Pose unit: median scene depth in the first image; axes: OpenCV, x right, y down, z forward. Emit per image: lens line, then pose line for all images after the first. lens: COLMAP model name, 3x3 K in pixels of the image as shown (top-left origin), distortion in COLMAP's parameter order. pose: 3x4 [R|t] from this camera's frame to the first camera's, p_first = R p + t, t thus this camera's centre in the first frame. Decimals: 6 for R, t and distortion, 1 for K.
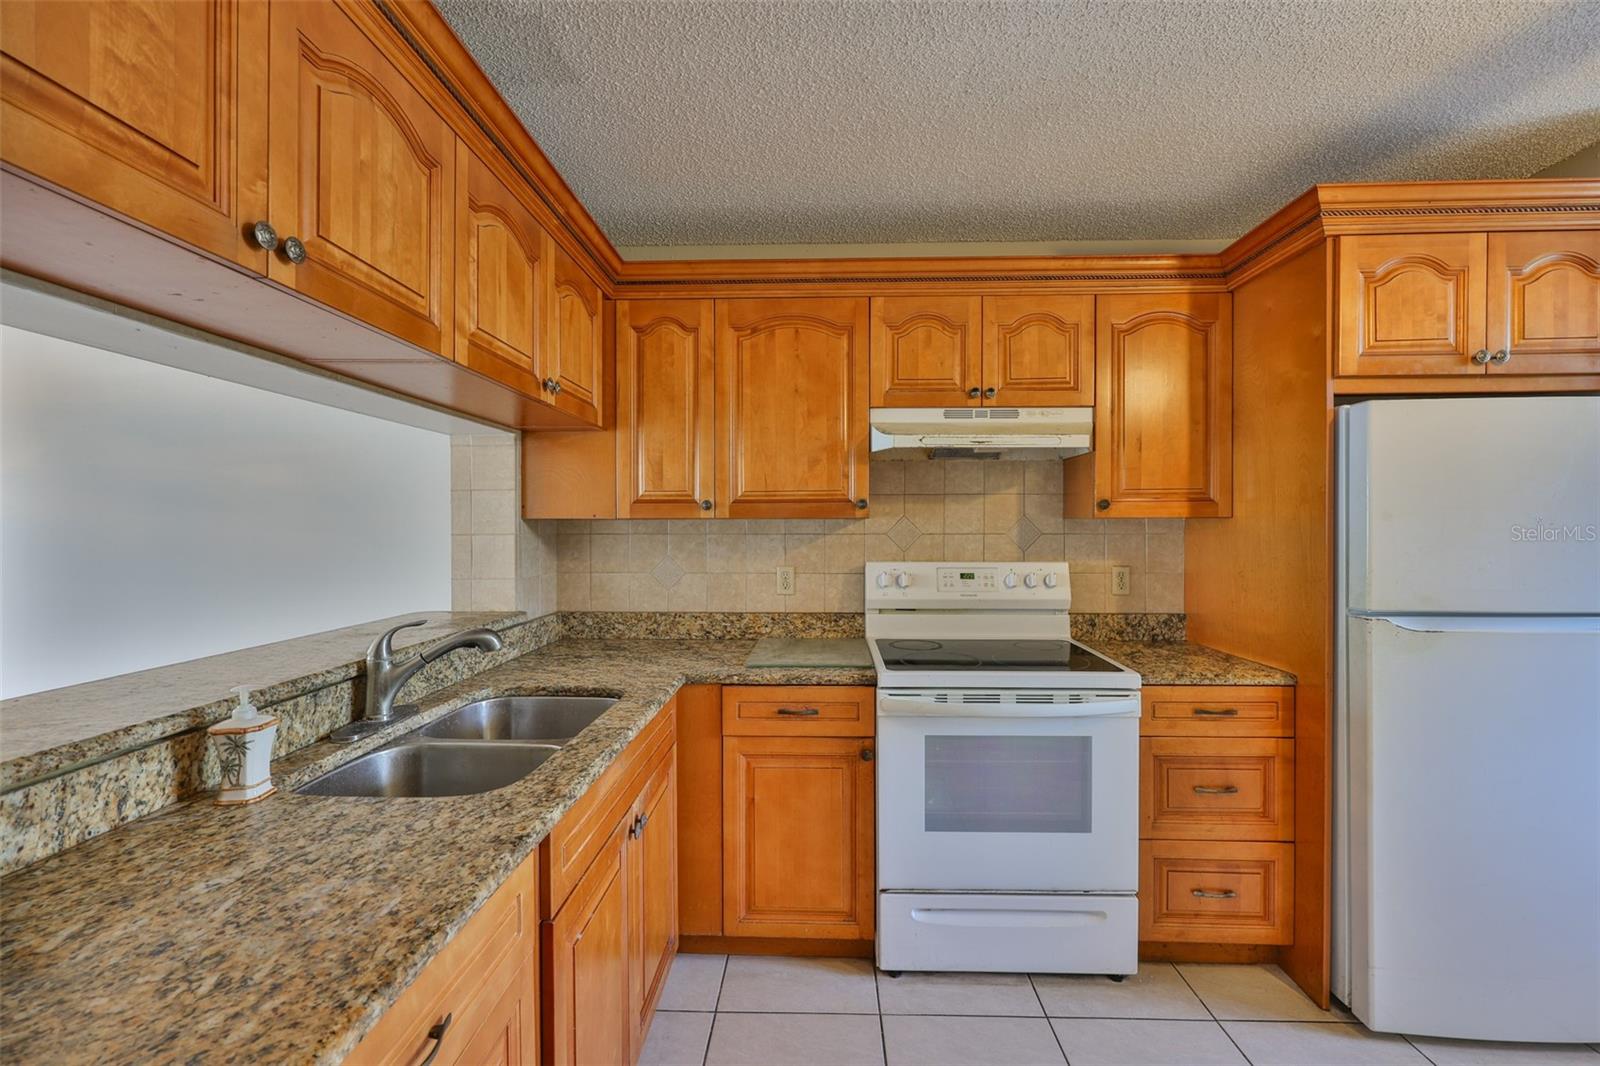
lens RADIAL K [[684.0, 0, 797.7], [0, 684.0, 529.7], [0, 0, 1]] dist [-0.002731, -0.000609]
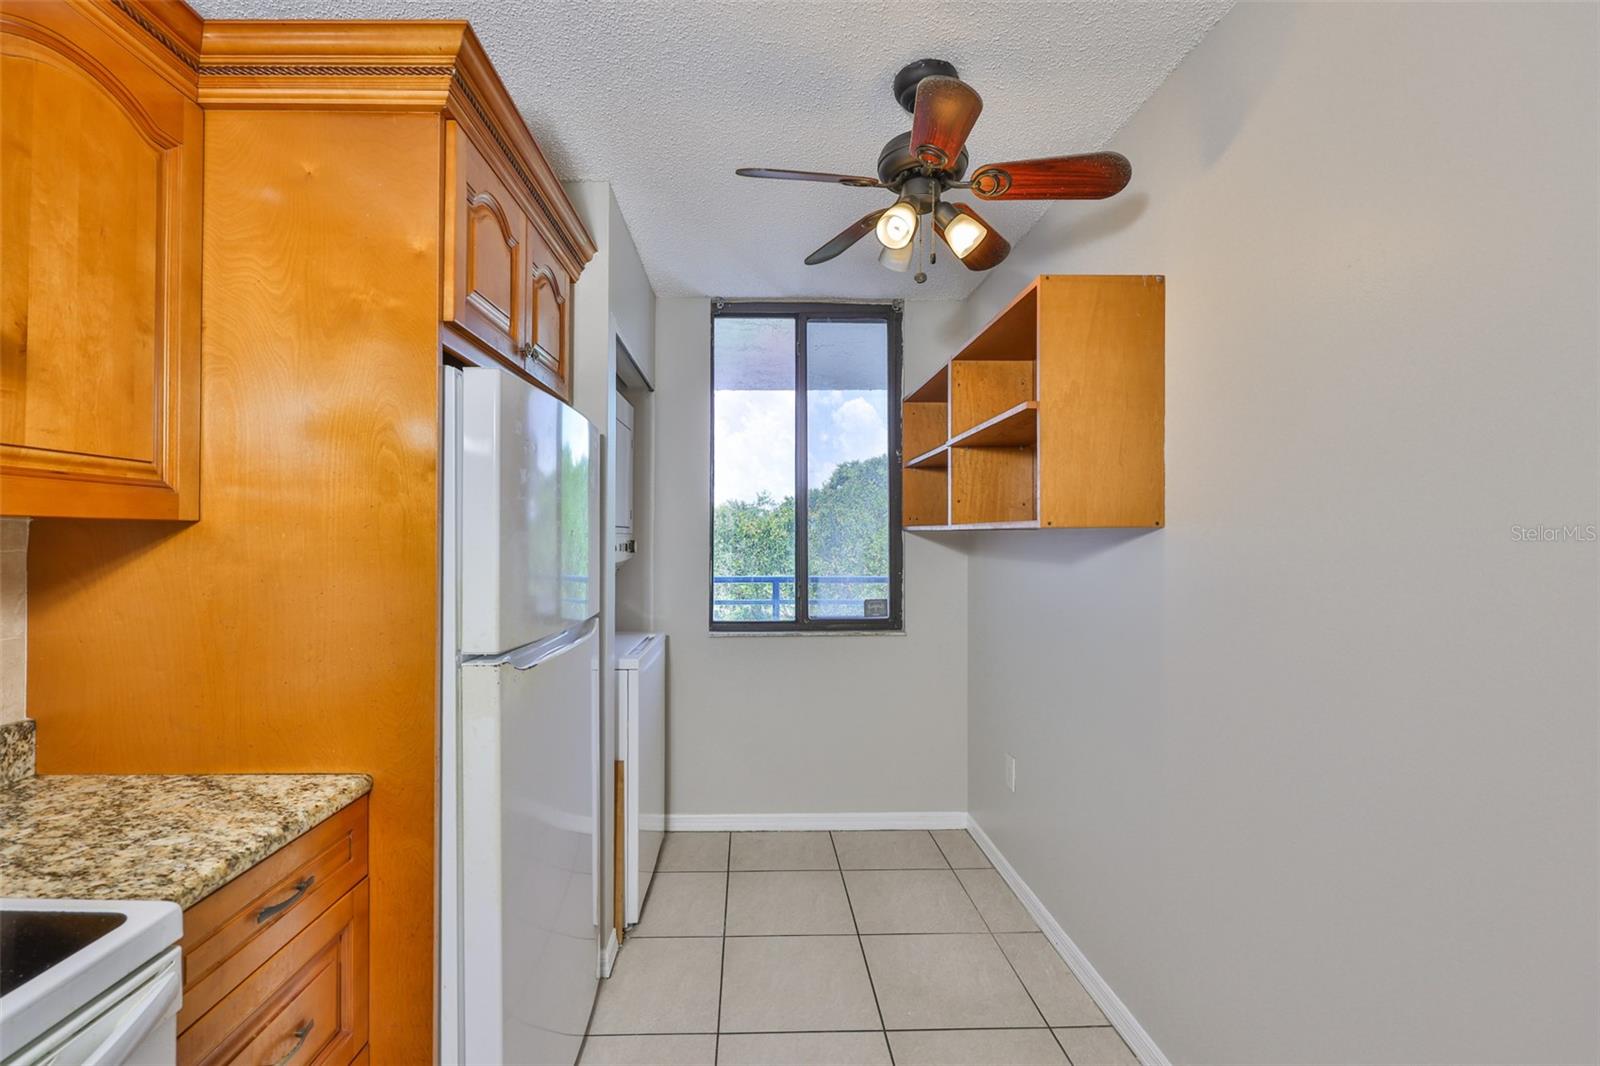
lens RADIAL K [[702.1, 0, 853.9], [0, 702.1, 535.6], [0, 0, 1]] dist [-0.001039, -0.000348]
pose [[-0.057821, 0.007550, 0.998298, 0.054190], [0.002379, 0.999970, -0.007424, -0.001024], [-0.998324, 0.001946, -0.057838, 0.572554]]
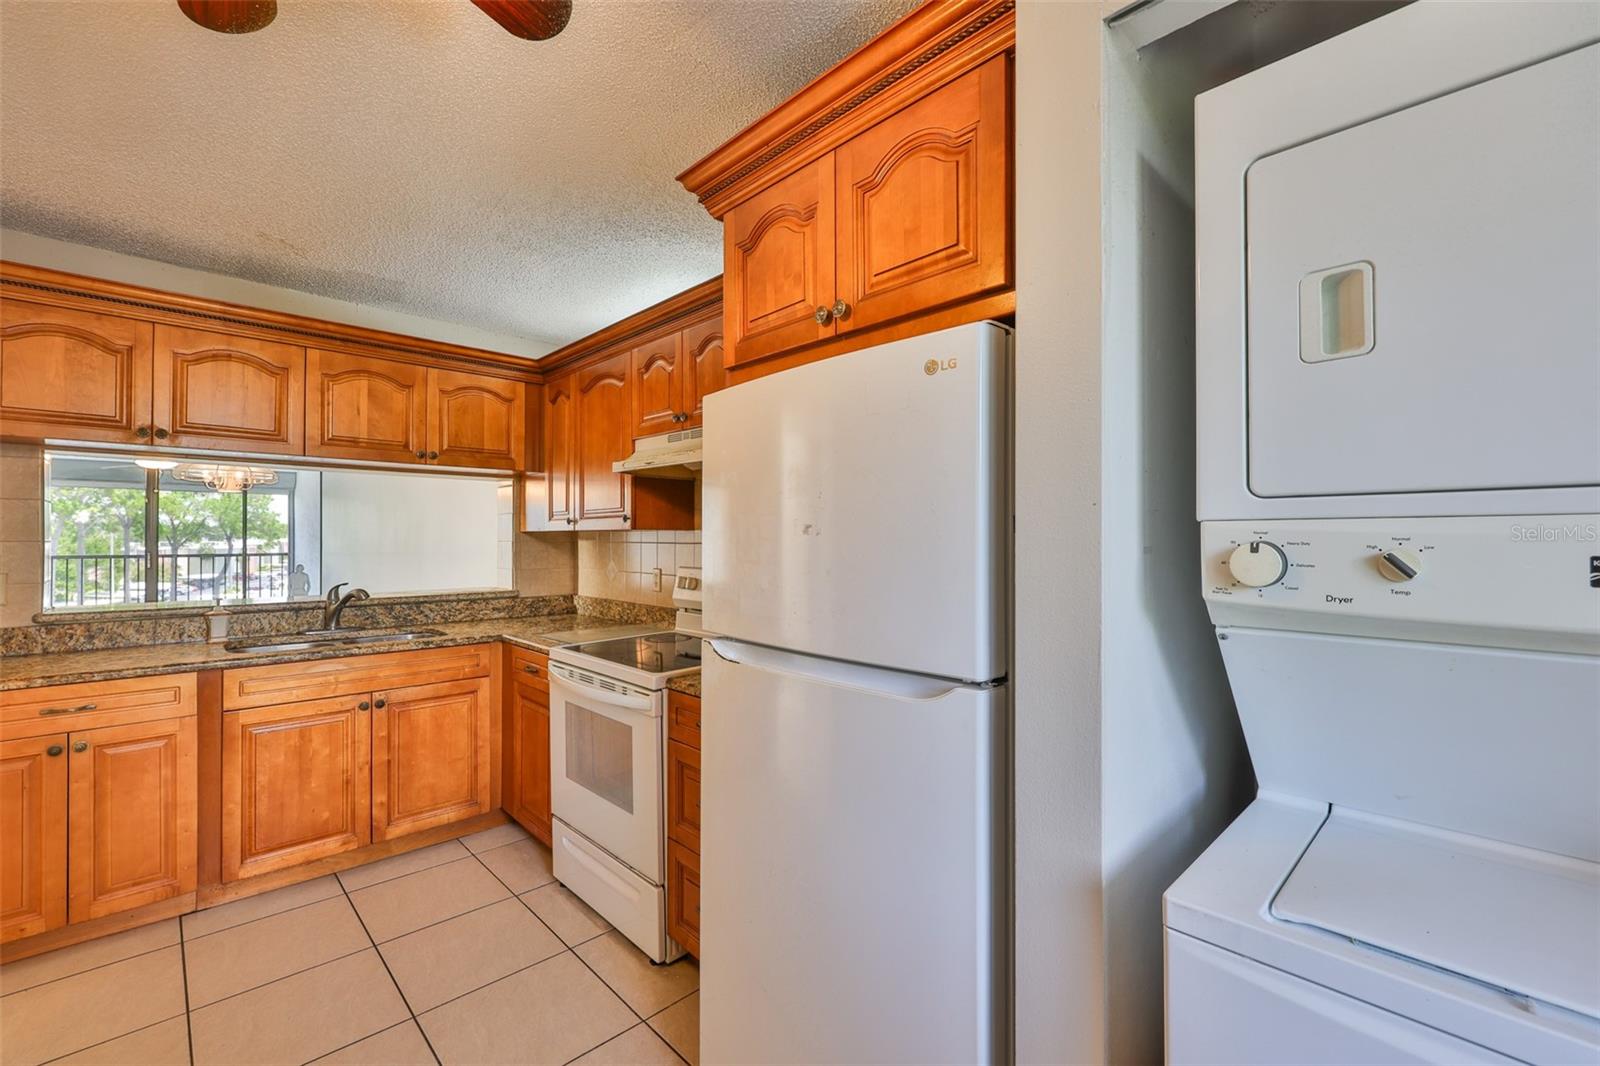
lens RADIAL K [[684.0, 0, 797.7], [0, 684.0, 529.7], [0, 0, 1]] dist [-0.002731, -0.000609]
pose [[0.706435, -0.005791, -0.707754, 1.338253], [-0.004905, 0.999902, -0.013078, -0.002942], [0.707761, 0.012710, 0.706338, 0.386965]]
